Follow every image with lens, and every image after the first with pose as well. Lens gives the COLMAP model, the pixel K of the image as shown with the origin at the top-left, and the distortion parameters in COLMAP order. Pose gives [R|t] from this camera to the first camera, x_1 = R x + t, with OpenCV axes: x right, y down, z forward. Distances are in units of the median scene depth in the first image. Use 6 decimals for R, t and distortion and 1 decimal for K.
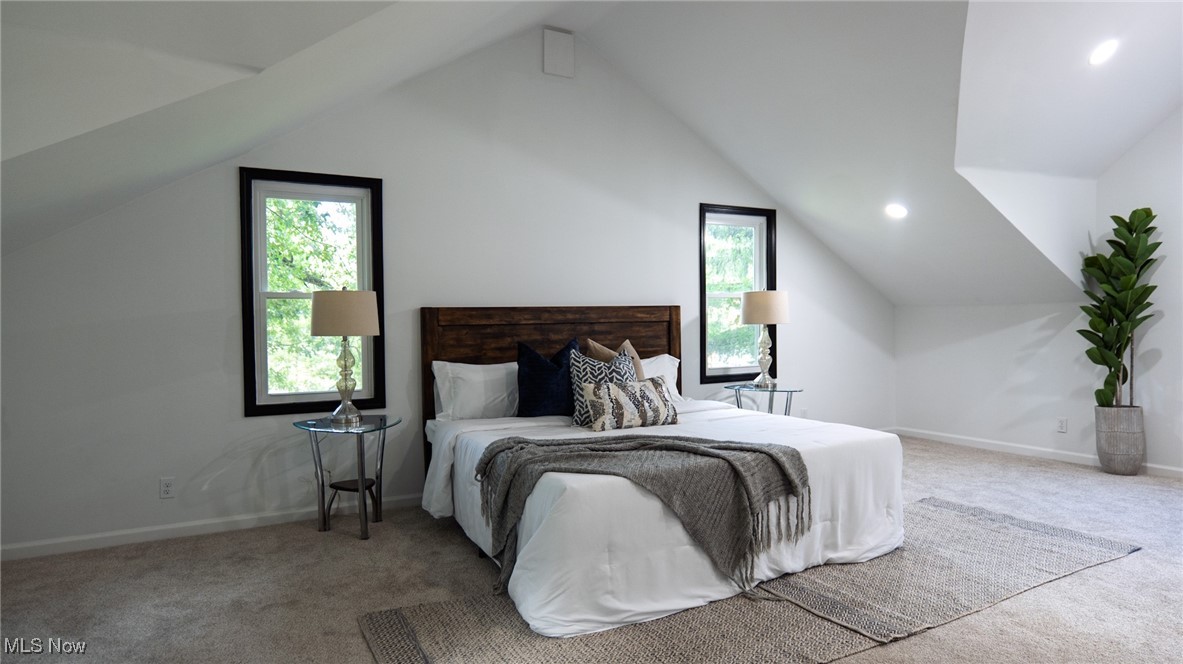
lens RADIAL K [[693.5, 0, 593.1], [0, 693.5, 331.0], [0, 0, 1]] dist [-0.007959, 0.001527]
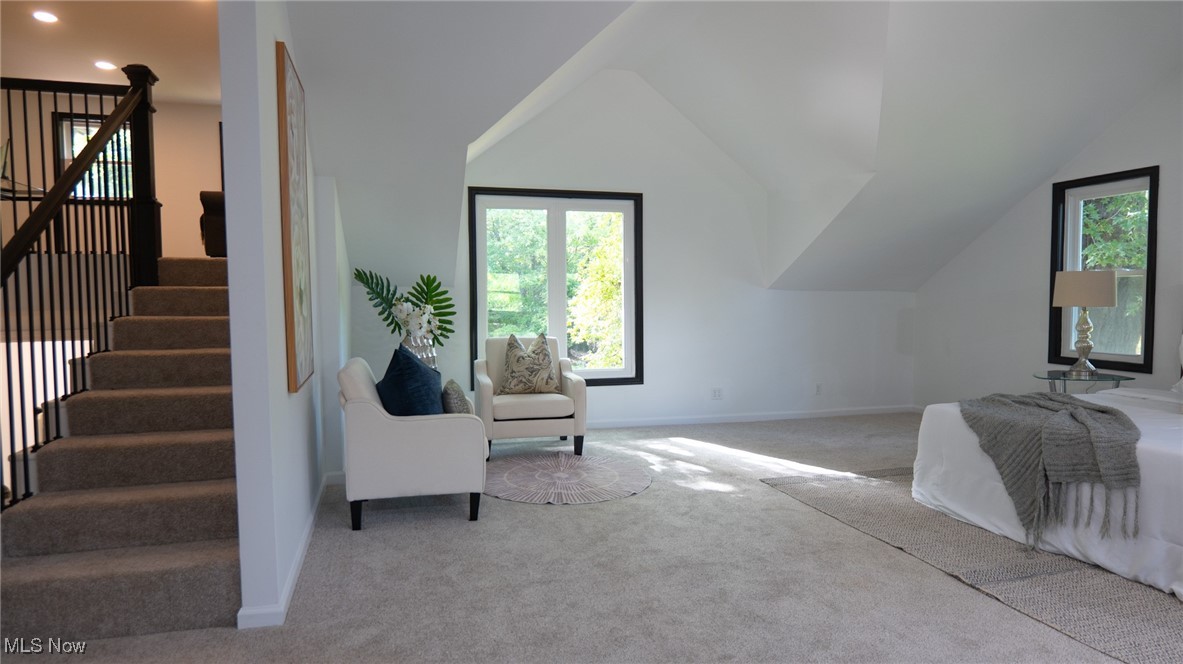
lens RADIAL K [[693.5, 0, 591.8], [0, 693.5, 328.0], [0, 0, 1]] dist [-0.007959, 0.001527]
pose [[-0.232811, 0.055036, -0.970963, 1.404087], [-0.020934, 0.997883, 0.061581, -0.017323], [0.972297, 0.034663, -0.231166, 0.563284]]
